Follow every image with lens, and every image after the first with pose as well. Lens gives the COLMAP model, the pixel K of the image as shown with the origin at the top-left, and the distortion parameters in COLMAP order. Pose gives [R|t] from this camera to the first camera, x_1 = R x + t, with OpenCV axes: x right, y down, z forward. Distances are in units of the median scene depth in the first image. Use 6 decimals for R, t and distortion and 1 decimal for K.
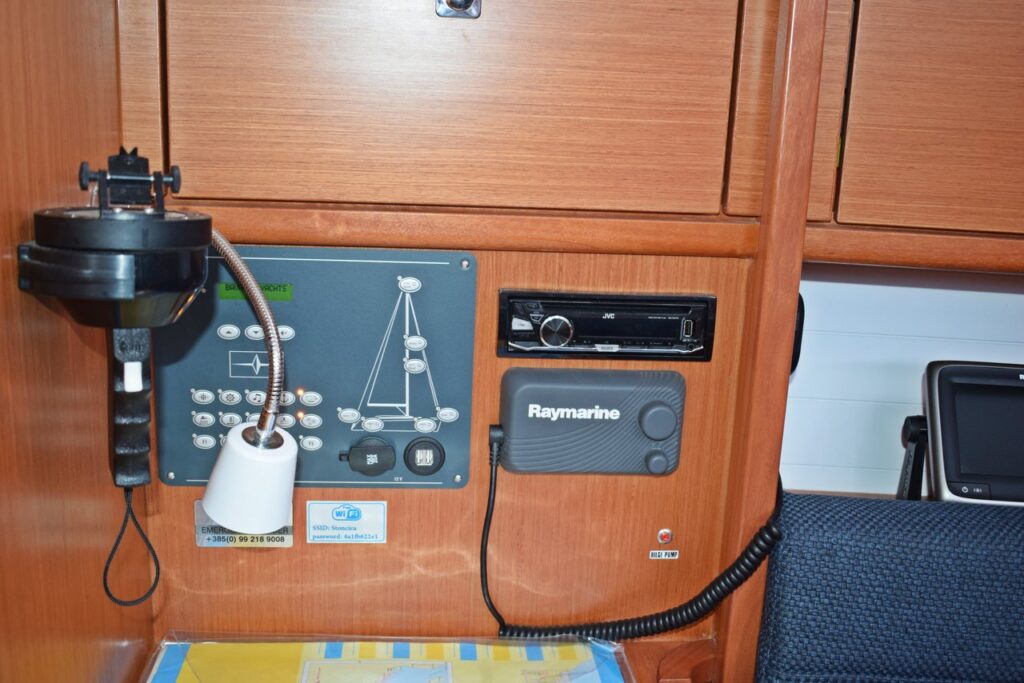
lens RADIAL K [[1101.4, 0, 513.0], [0, 1101.4, 342.6], [0, 0, 1]] dist [-0.041009, 0.000000]
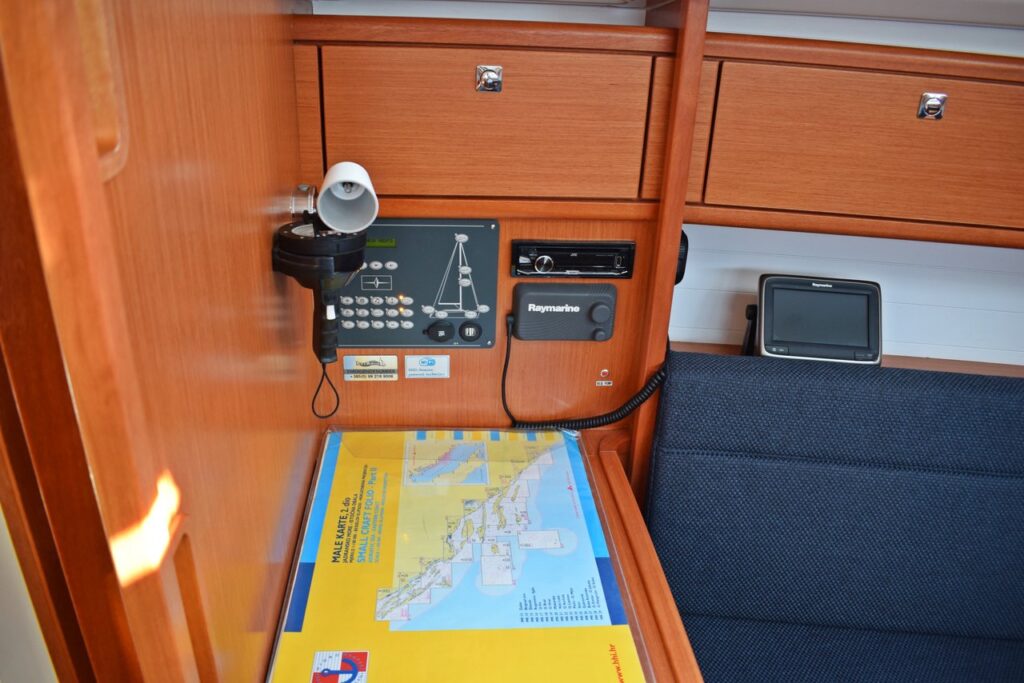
lens RADIAL K [[771.1, 0, 513.9], [0, 771.1, 341.4], [0, 0, 1]] dist [-0.003076, -0.000487]
pose [[0.999967, 0.000995, -0.008018, 0.000590], [0.000426, 0.984522, 0.175262, -0.101750], [0.008068, -0.175259, 0.984489, -0.241972]]
